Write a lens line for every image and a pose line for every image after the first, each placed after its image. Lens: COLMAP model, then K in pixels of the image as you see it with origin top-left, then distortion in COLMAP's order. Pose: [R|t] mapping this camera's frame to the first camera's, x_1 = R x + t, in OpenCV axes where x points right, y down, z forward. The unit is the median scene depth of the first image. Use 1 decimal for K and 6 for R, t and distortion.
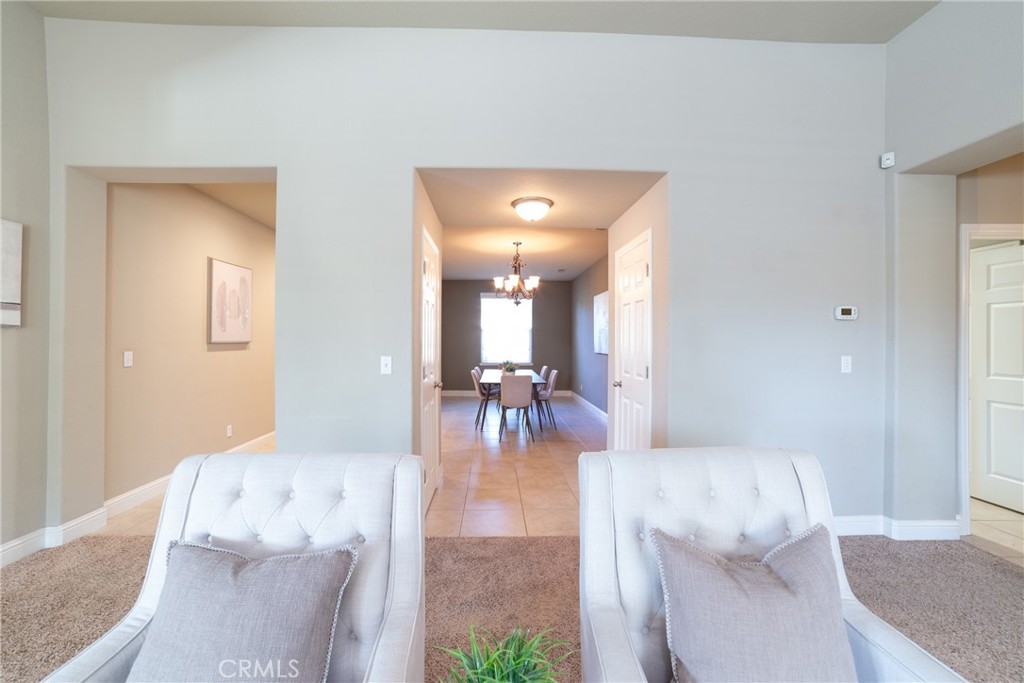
lens RADIAL K [[412.1, 0, 506.3], [0, 412.1, 336.4], [0, 0, 1]] dist [-0.078188, 0.032407]
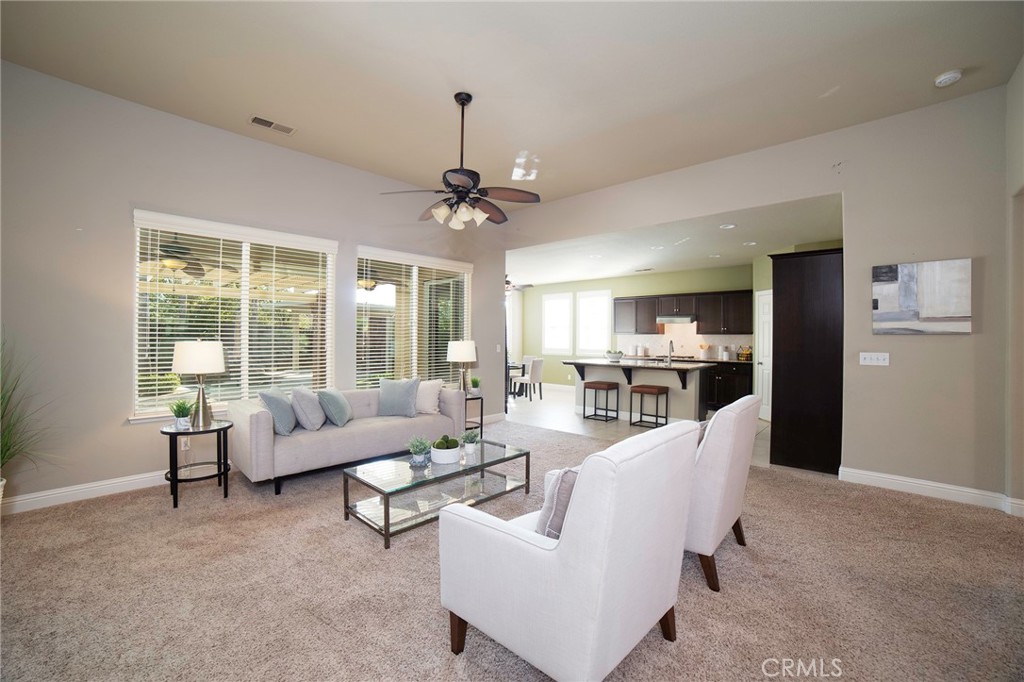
lens RADIAL K [[412.1, 0, 506.3], [0, 412.1, 335.9], [0, 0, 1]] dist [-0.078188, 0.032407]
pose [[-0.683463, -0.009806, -0.729919, 0.678961], [-0.001014, 0.999922, -0.012484, 0.002005], [0.729984, -0.007792, -0.683419, 0.592594]]
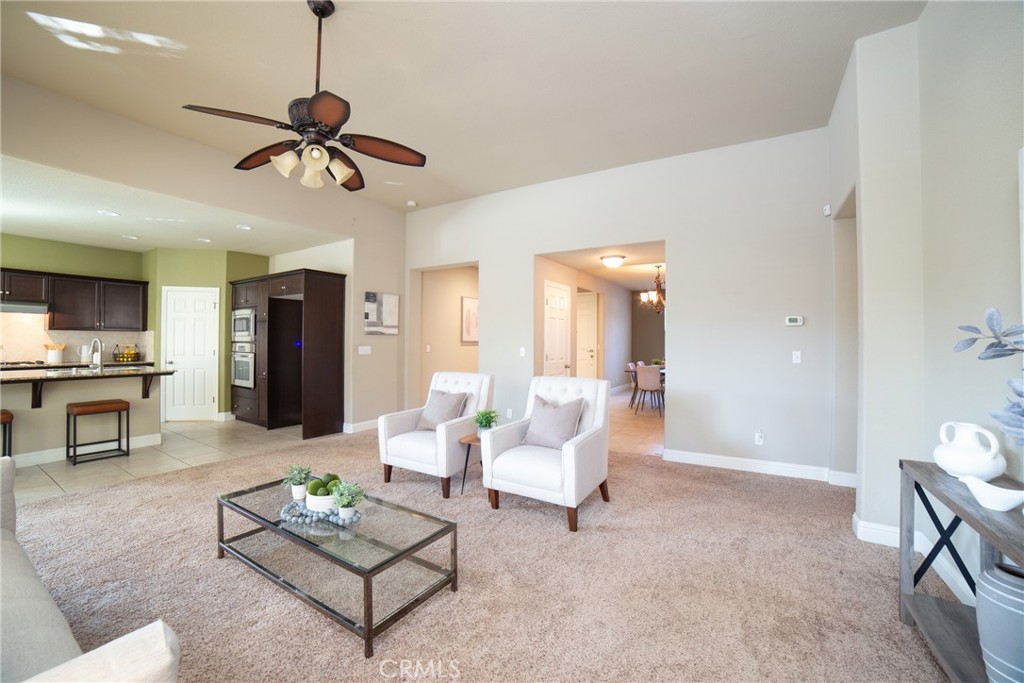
lens RADIAL K [[412.1, 0, 506.3], [0, 412.1, 336.4], [0, 0, 1]] dist [-0.078188, 0.032407]
pose [[0.829421, -0.004403, -0.558606, 0.702384], [0.002679, 0.999989, -0.003905, -0.000534], [0.558617, 0.001743, 0.829424, -0.679789]]
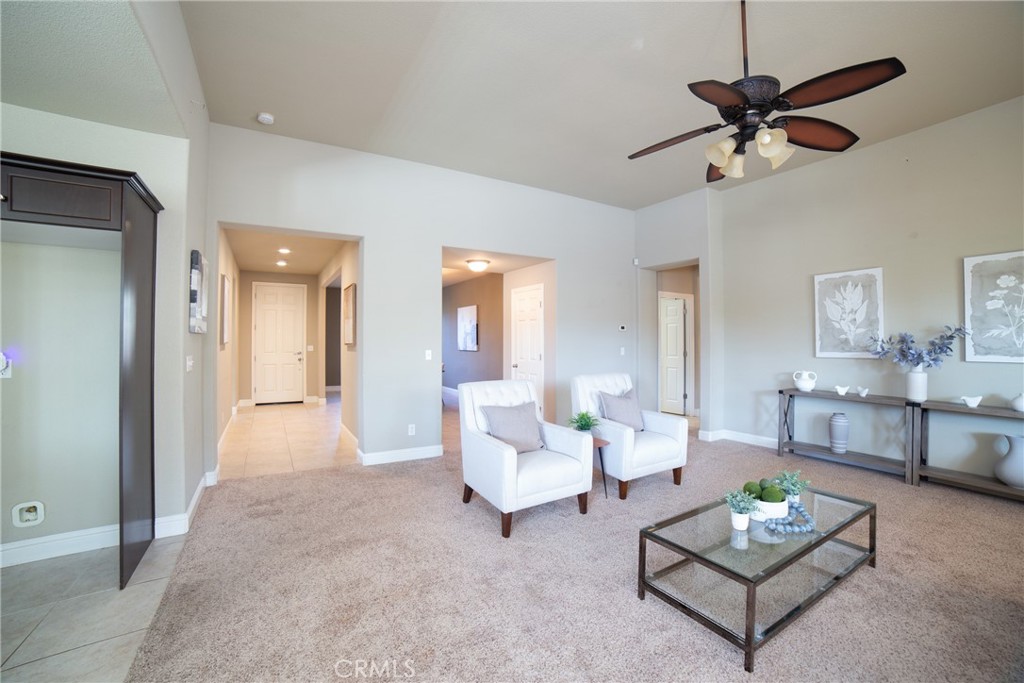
lens RADIAL K [[412.1, 0, 506.3], [0, 412.1, 336.4], [0, 0, 1]] dist [-0.078188, 0.032407]
pose [[0.878584, 0.000693, 0.477587, -0.746310], [-0.000226, 0.999999, -0.001034, -0.008600], [-0.477588, 0.000800, 0.878584, -0.655544]]
